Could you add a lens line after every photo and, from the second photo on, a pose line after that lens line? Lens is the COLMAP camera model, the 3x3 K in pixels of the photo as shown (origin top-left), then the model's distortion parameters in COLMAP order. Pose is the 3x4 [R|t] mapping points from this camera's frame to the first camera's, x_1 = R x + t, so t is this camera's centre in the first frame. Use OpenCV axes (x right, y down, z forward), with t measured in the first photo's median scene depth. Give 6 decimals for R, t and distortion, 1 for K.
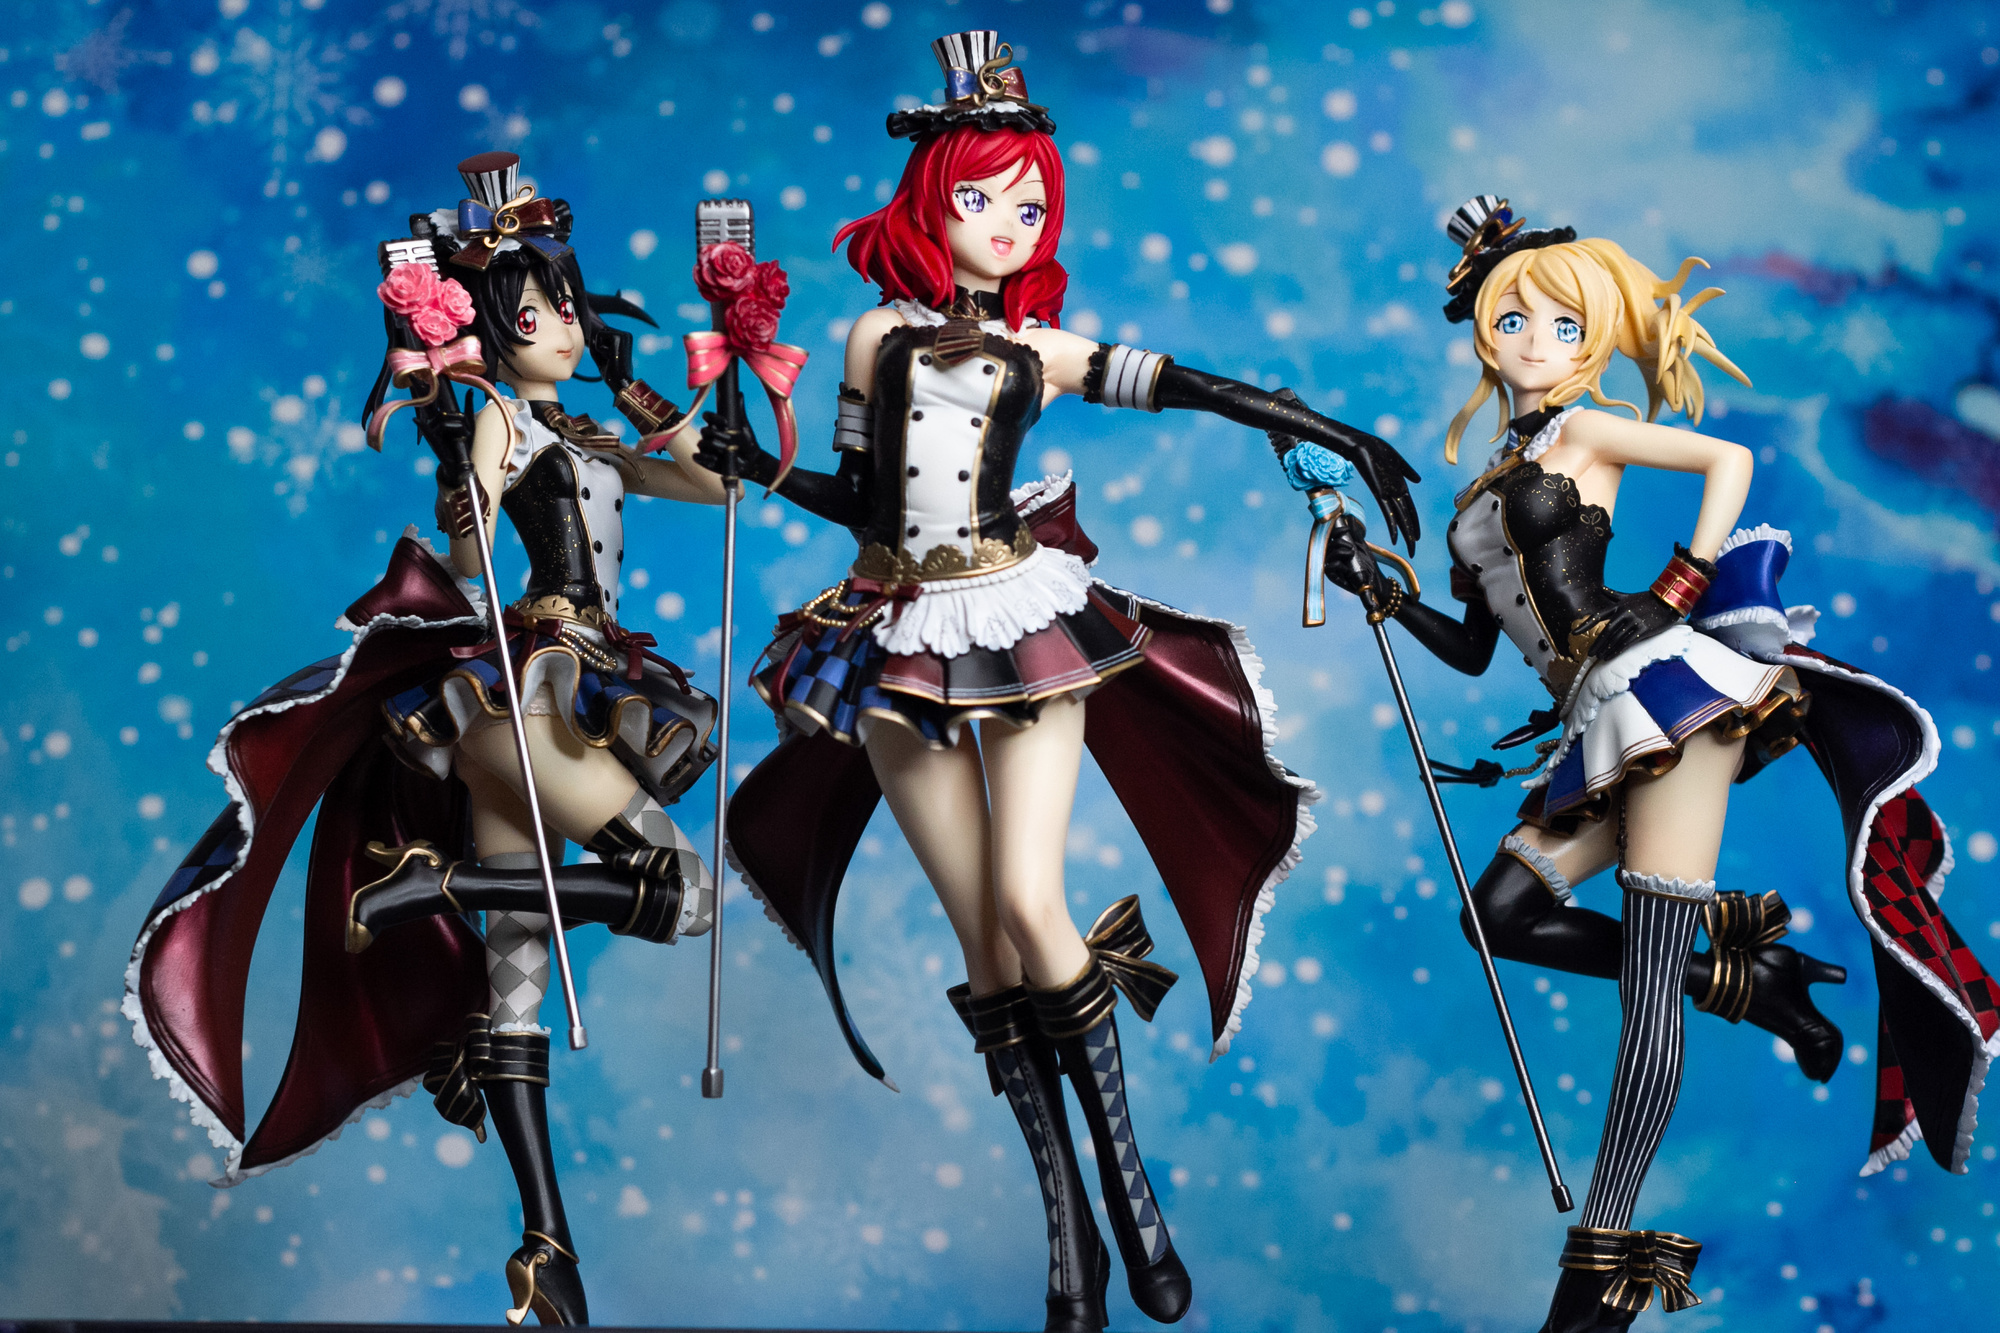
lens RADIAL K [[4979.7, 0, 1000.0], [0, 4979.7, 666.5], [0, 0, 1]] dist [-0.094475, -0.358445]
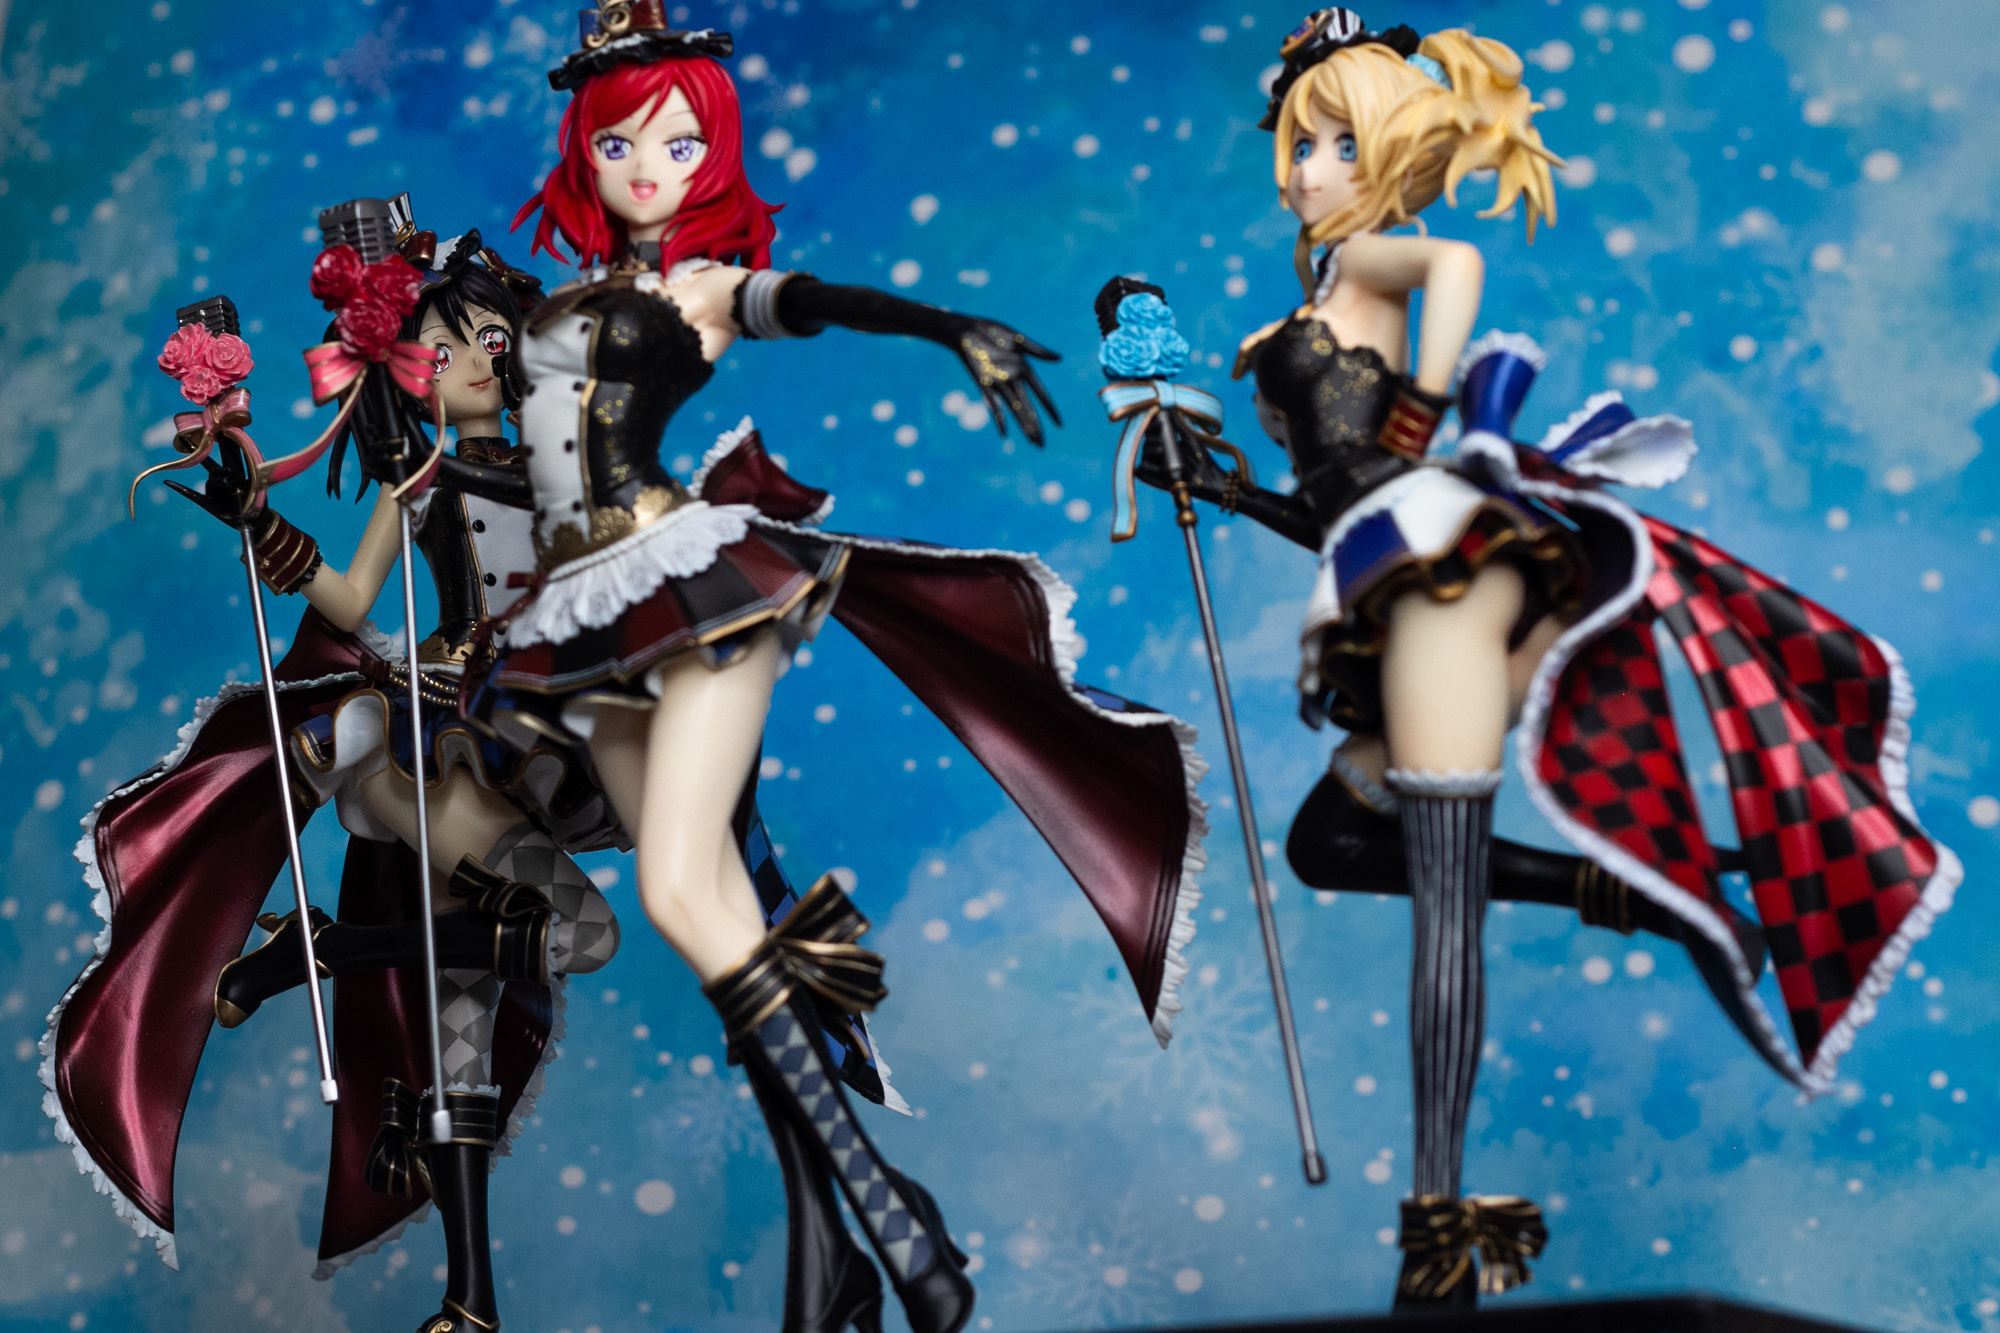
lens RADIAL K [[5171.0, 0, 1000.0], [0, 5171.0, 666.5], [0, 0, 1]] dist [-0.102211, -0.650651]
pose [[0.809488, -0.146594, -0.568542, 0.576152], [0.130371, 0.989034, -0.069393, 0.076386], [0.572480, -0.017949, 0.819722, 0.251732]]
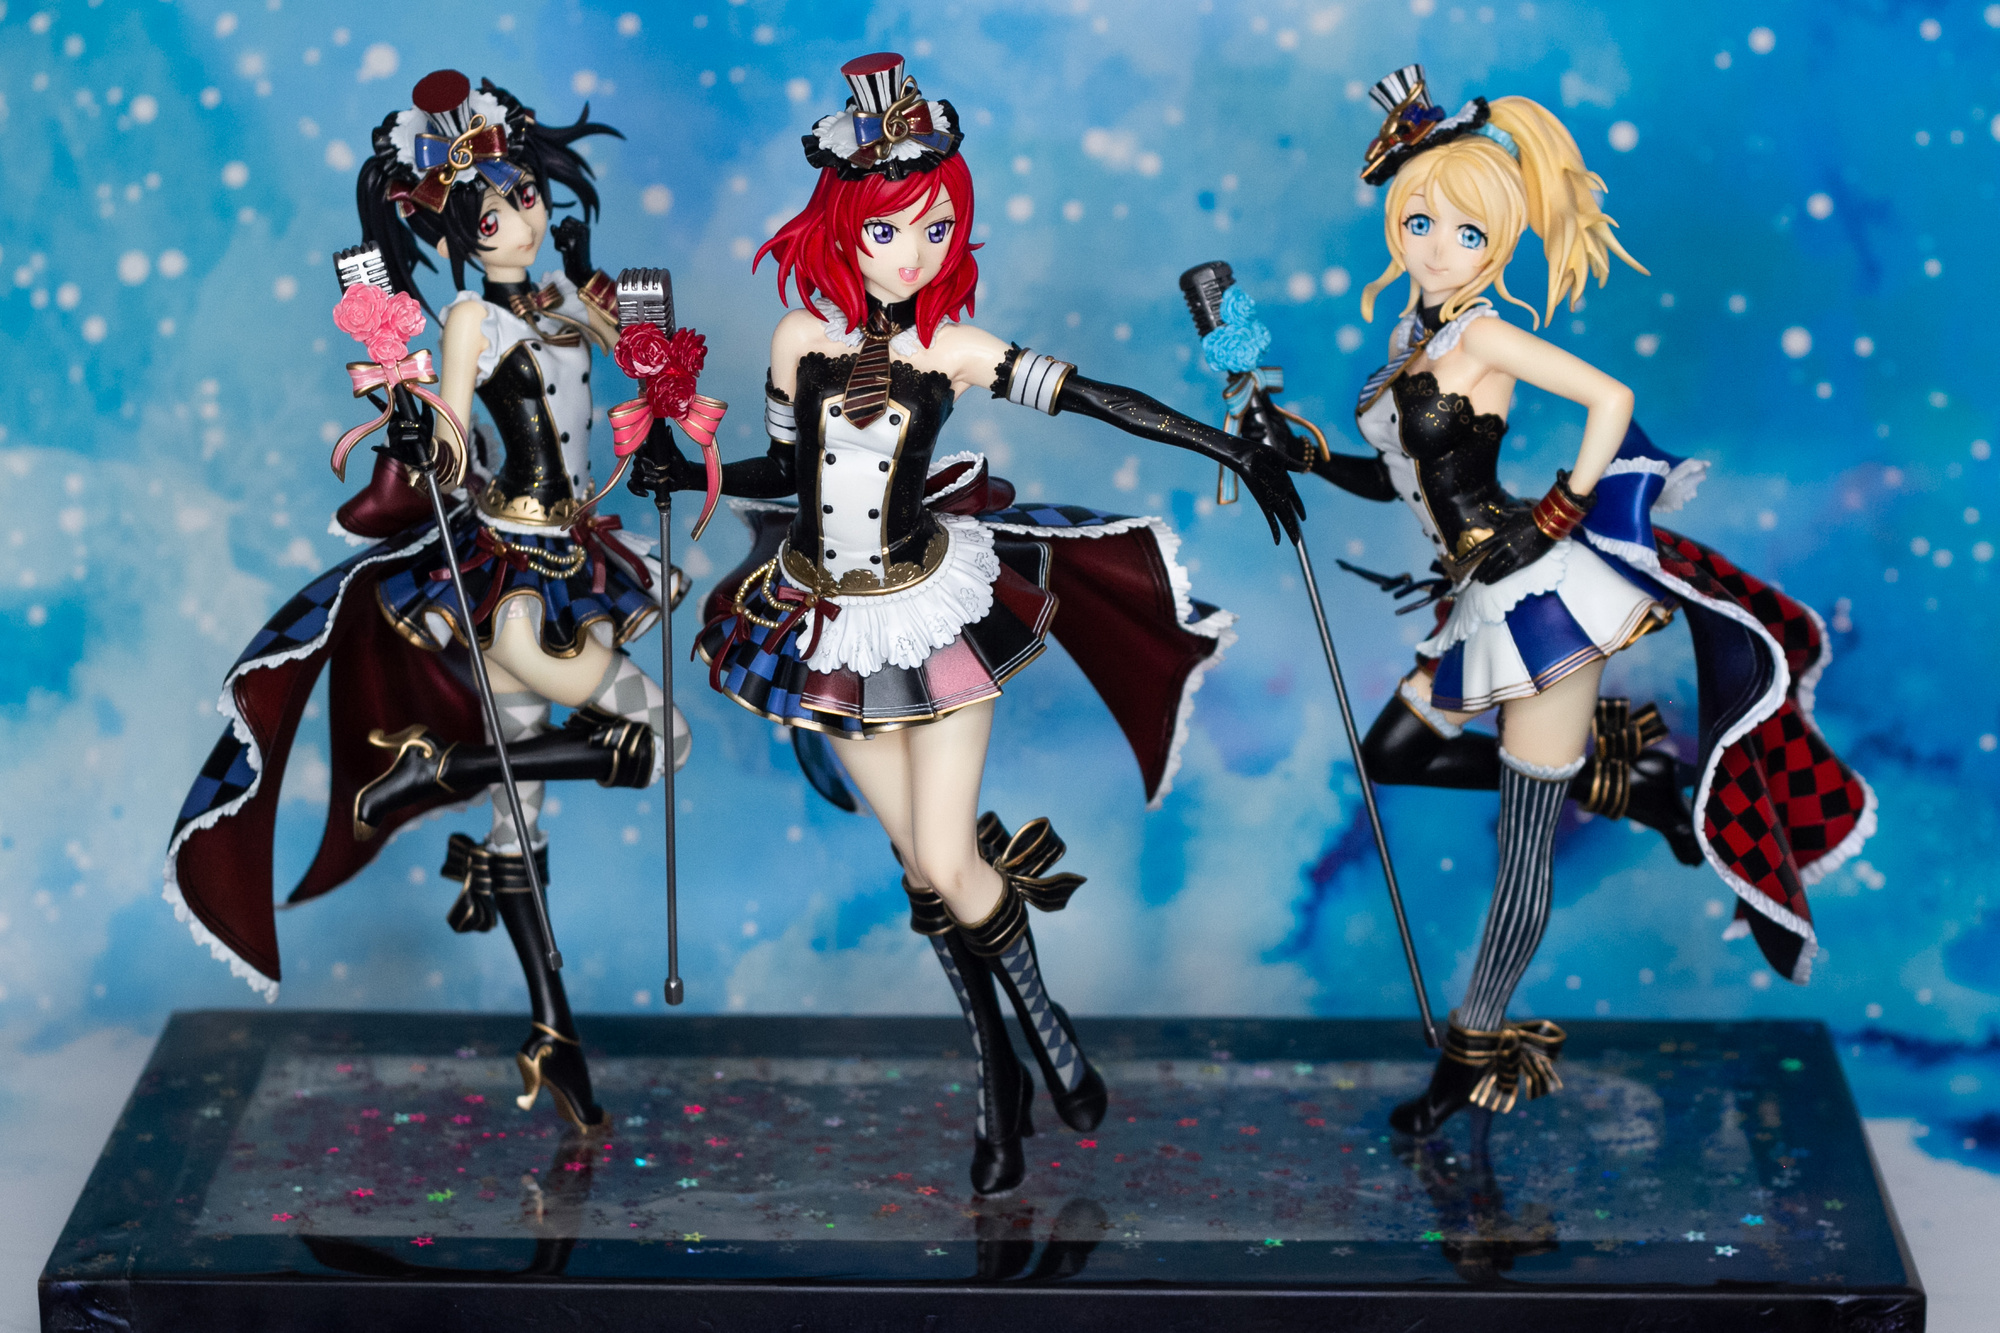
lens RADIAL K [[5138.5, 0, 1001.2], [0, 5138.5, 493.7], [0, 0, 1]] dist [-0.042666, -0.214474]
pose [[0.996912, 0.010060, -0.077877, 0.104332], [0.025190, 0.898376, 0.438505, -0.516359], [0.074374, -0.439113, 0.895348, -0.000843]]
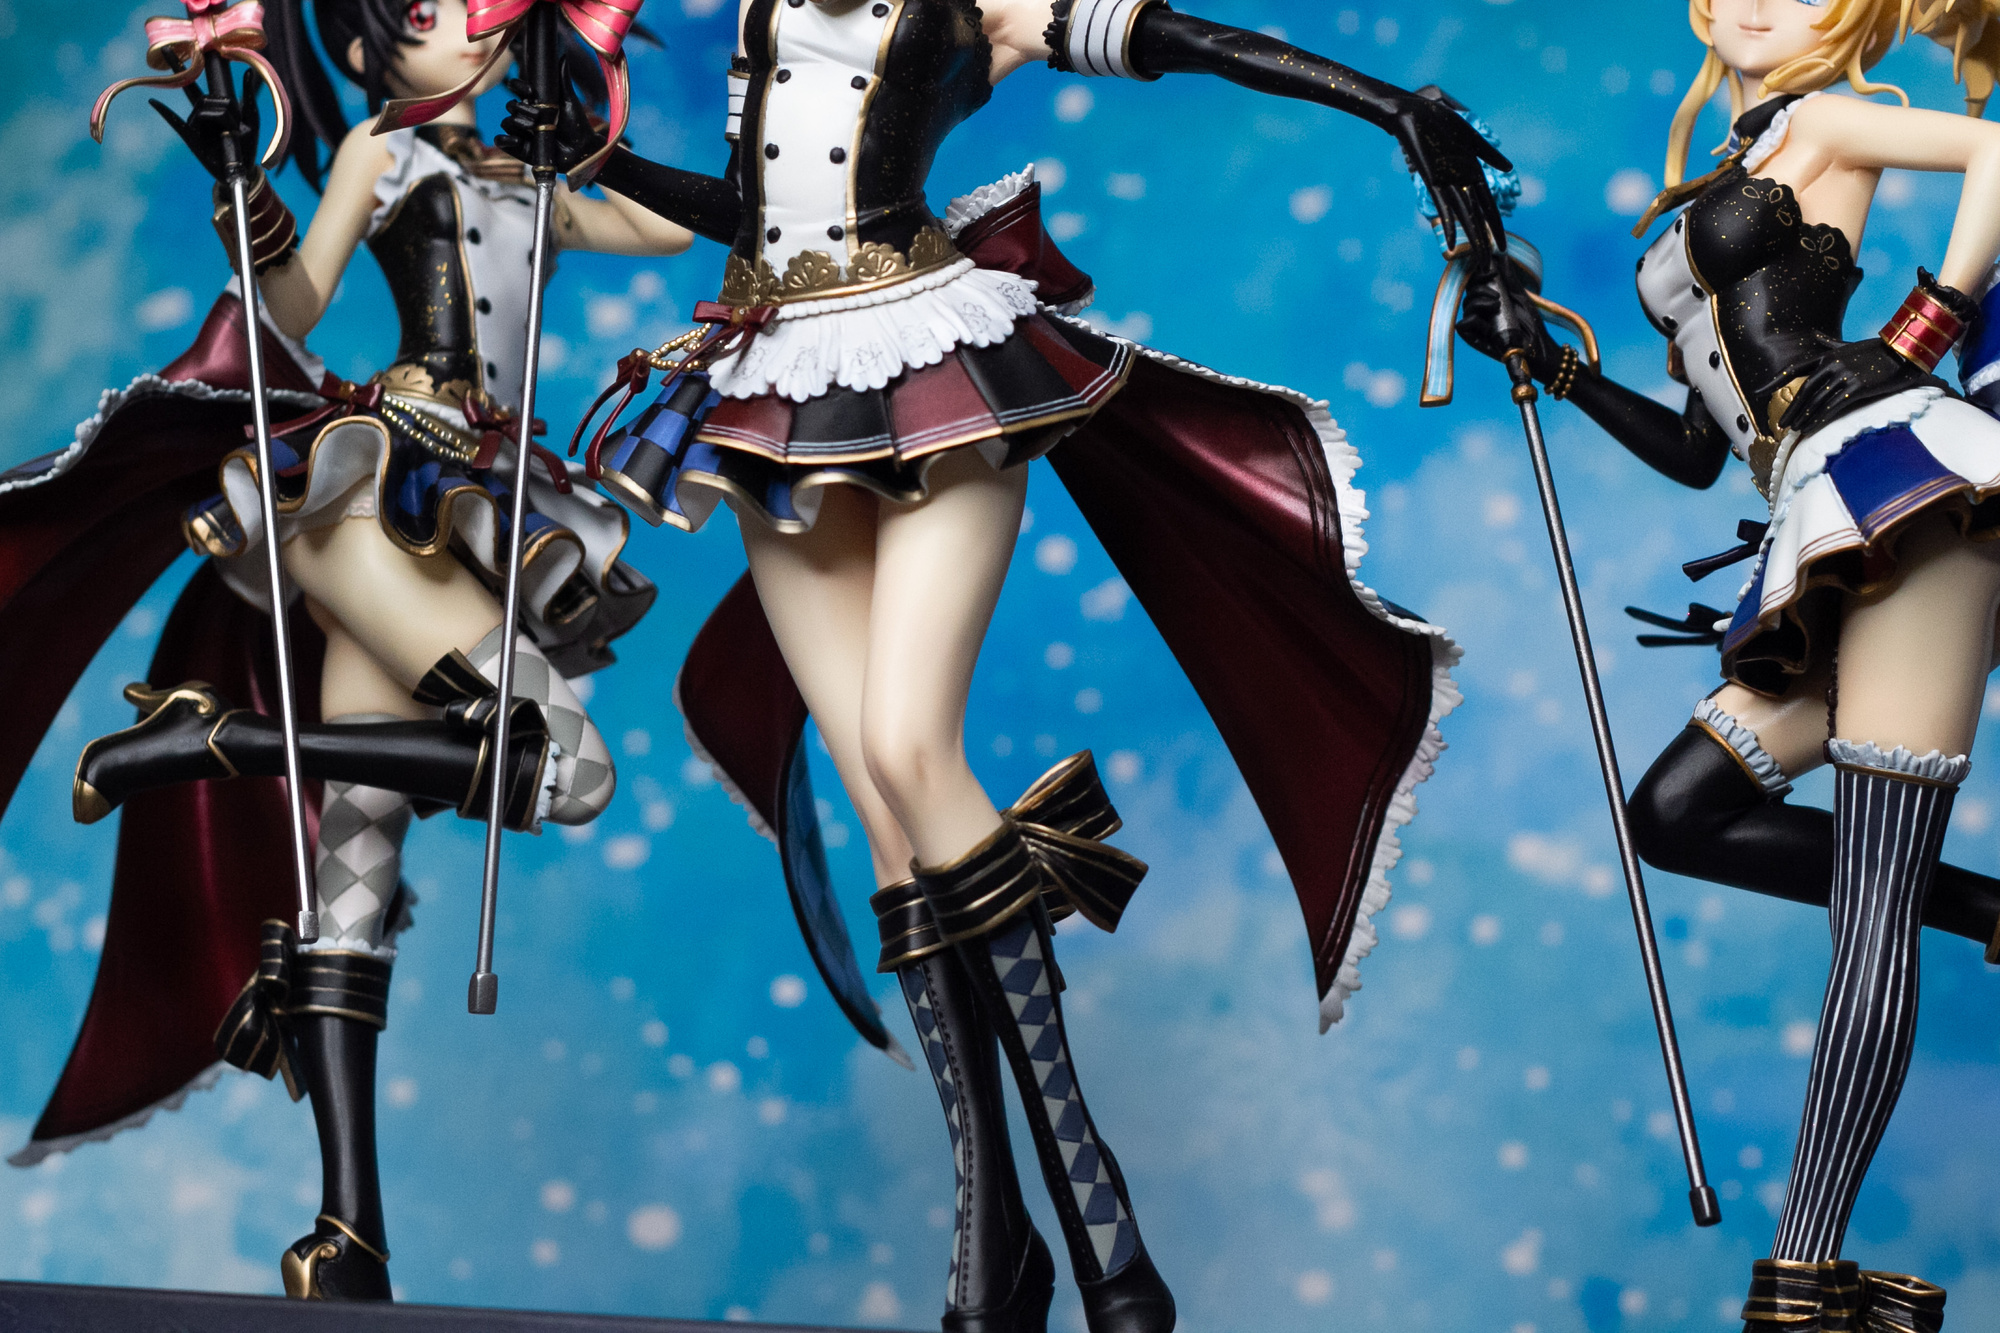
lens RADIAL K [[5758.2, 0, 996.9], [0, 5758.2, 537.3], [0, 0, 1]] dist [-0.027511, -1.609421]
pose [[0.961826, -0.002897, -0.273646, 0.234654], [-0.020647, 0.996326, -0.083119, 0.082661], [0.272881, 0.085596, 0.958232, 0.206401]]
